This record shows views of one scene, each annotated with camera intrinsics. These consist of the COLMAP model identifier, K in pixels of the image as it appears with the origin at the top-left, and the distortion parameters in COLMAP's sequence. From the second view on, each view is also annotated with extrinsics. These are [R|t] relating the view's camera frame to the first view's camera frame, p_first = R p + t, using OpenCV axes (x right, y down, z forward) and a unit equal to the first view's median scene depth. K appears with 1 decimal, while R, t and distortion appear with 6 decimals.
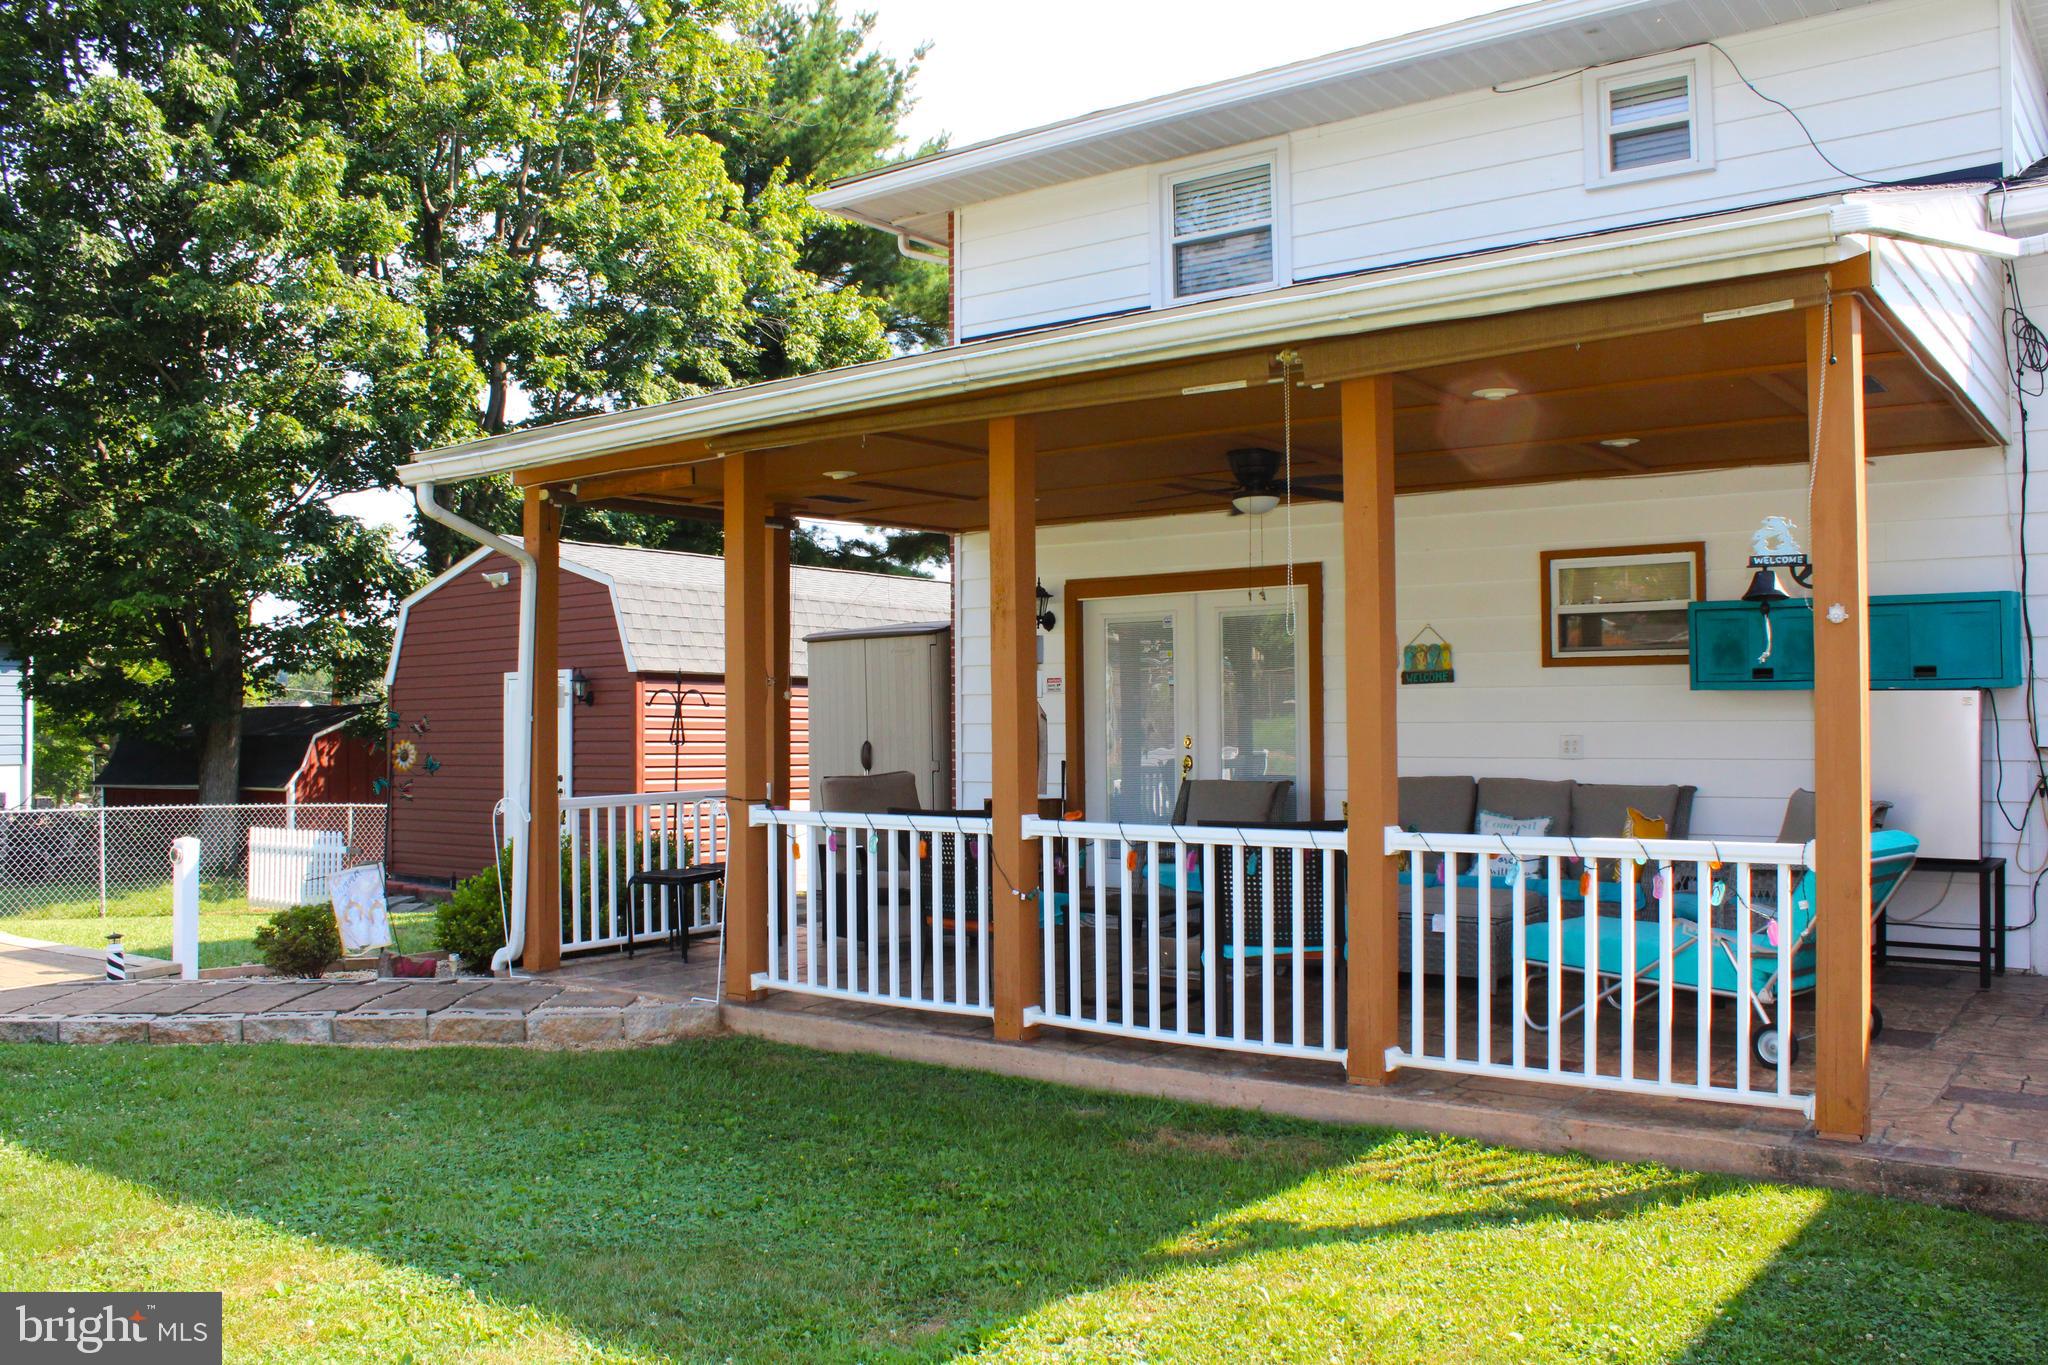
lens RADIAL K [[1699.4, 0, 1033.4], [0, 1699.4, 684.6], [0, 0, 1]] dist [-0.170957, 0.155634]
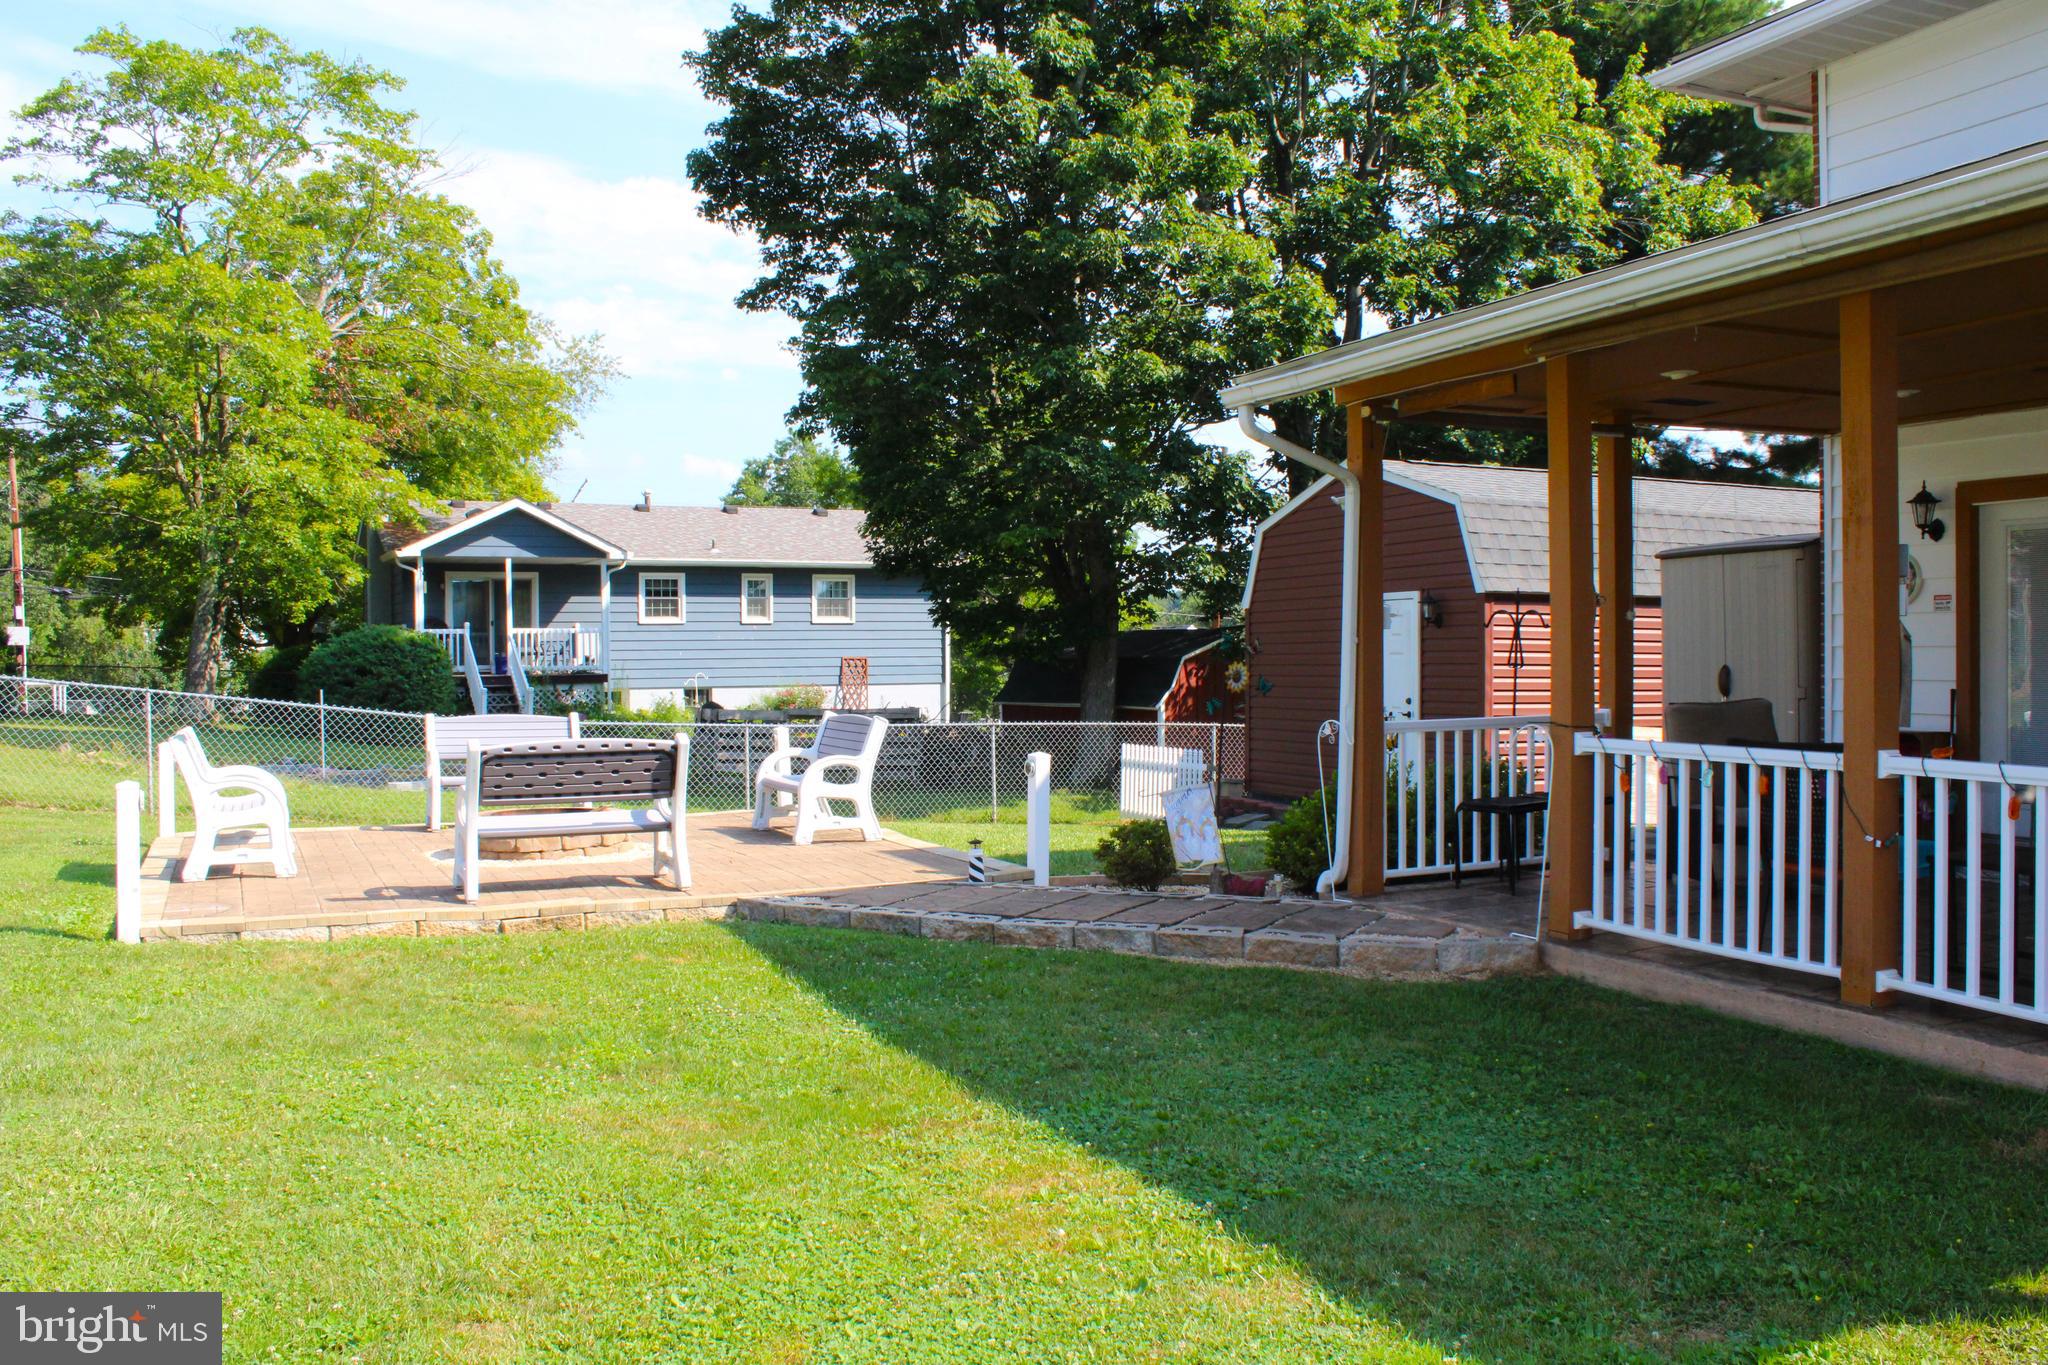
lens RADIAL K [[1699.4, 0, 1033.4], [0, 1699.4, 684.6], [0, 0, 1]] dist [-0.170957, 0.155634]
pose [[0.871986, 0.012299, -0.489375, 0.012540], [0.010164, 0.999014, 0.043219, 0.000897], [0.489424, -0.042660, 0.871002, 0.024149]]
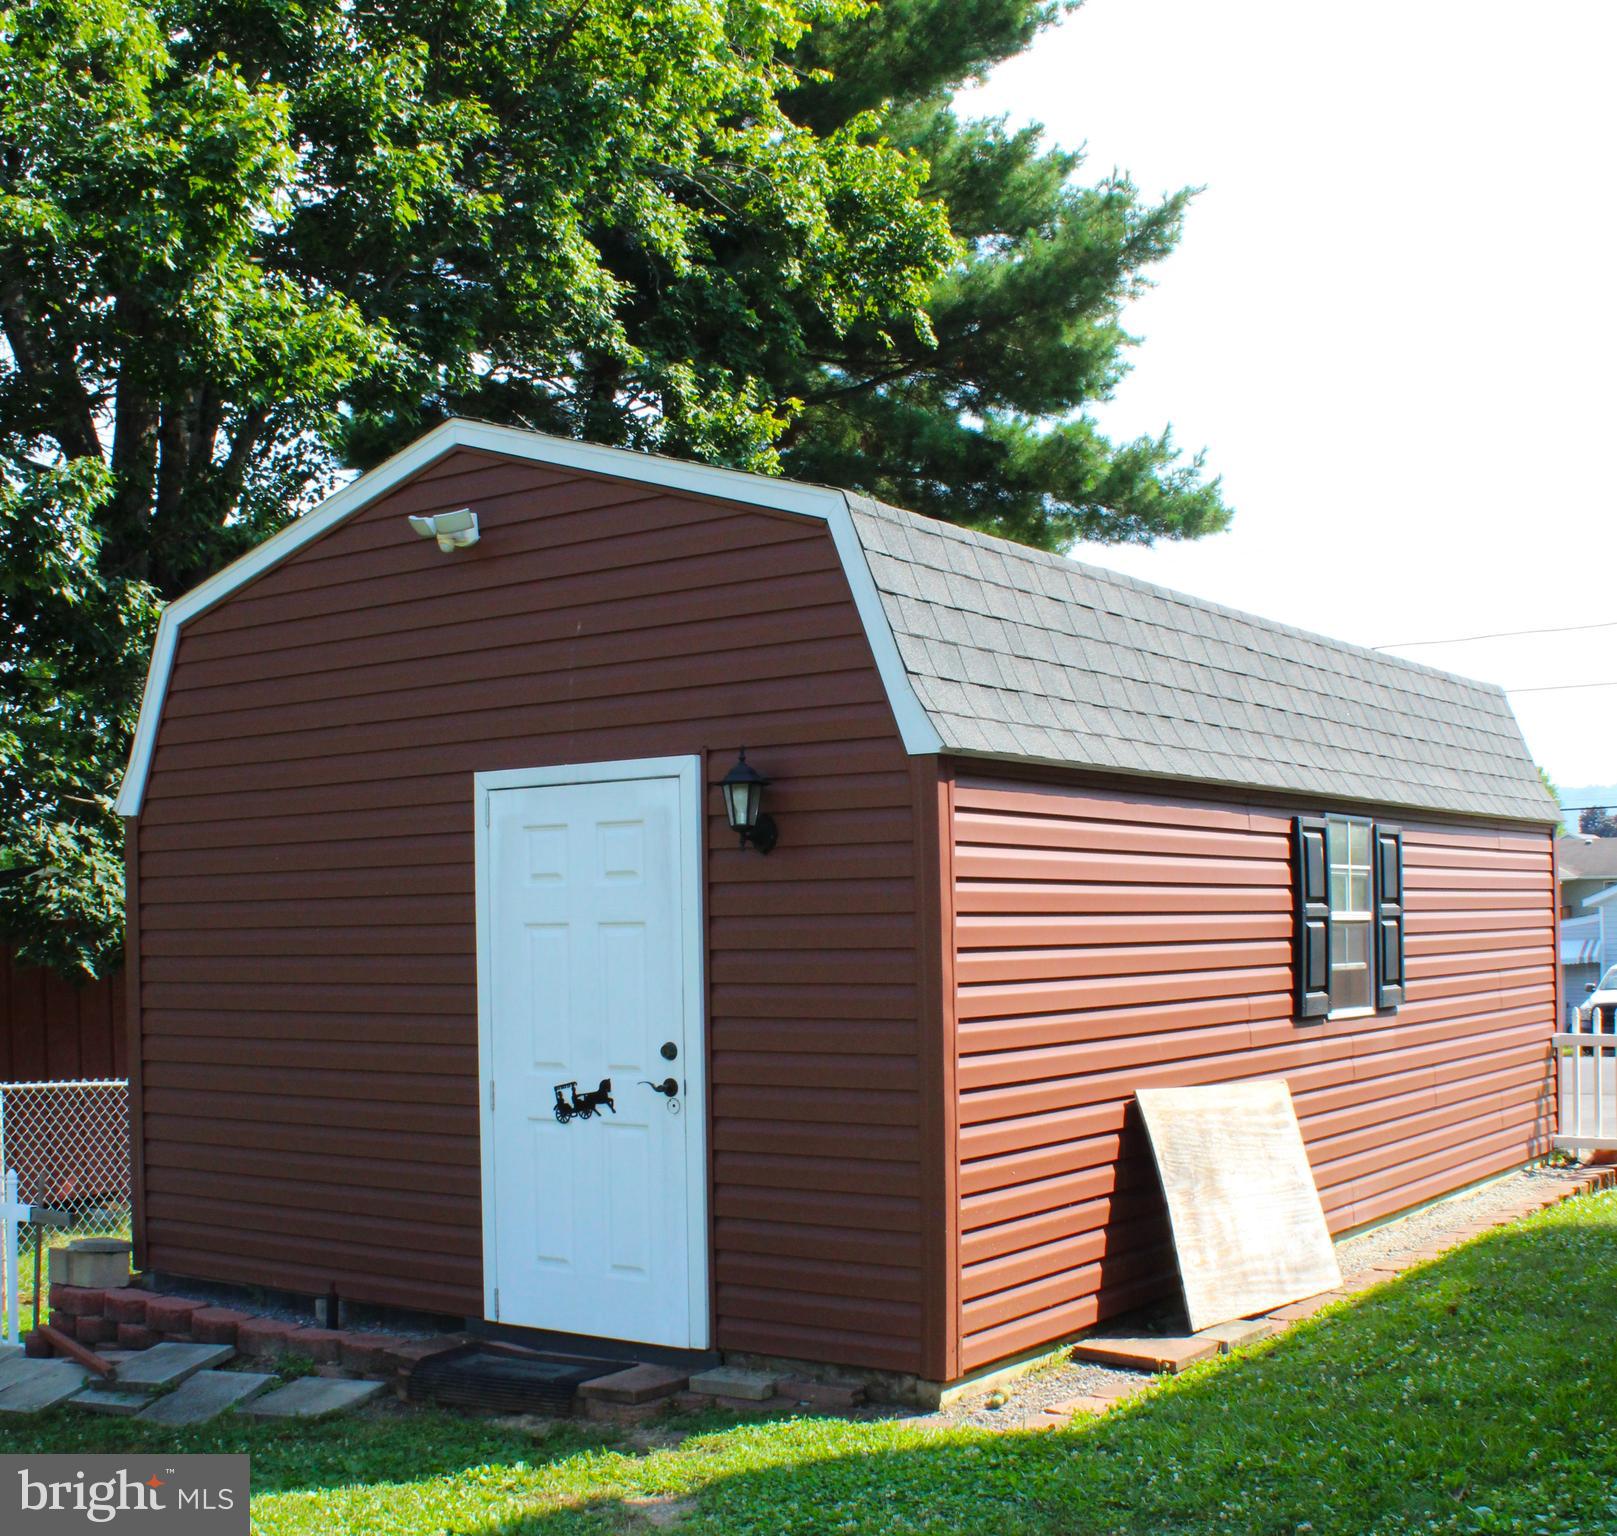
lens RADIAL K [[2080.2, 0, 807.0], [0, 2080.2, 899.6], [0, 0, 1]] dist [-0.113632, -0.015028]
pose [[0.999117, -0.011981, 0.040275, -0.280560], [0.011017, 0.999650, 0.024071, 0.012311], [-0.040549, -0.023606, 0.998899, 0.563021]]
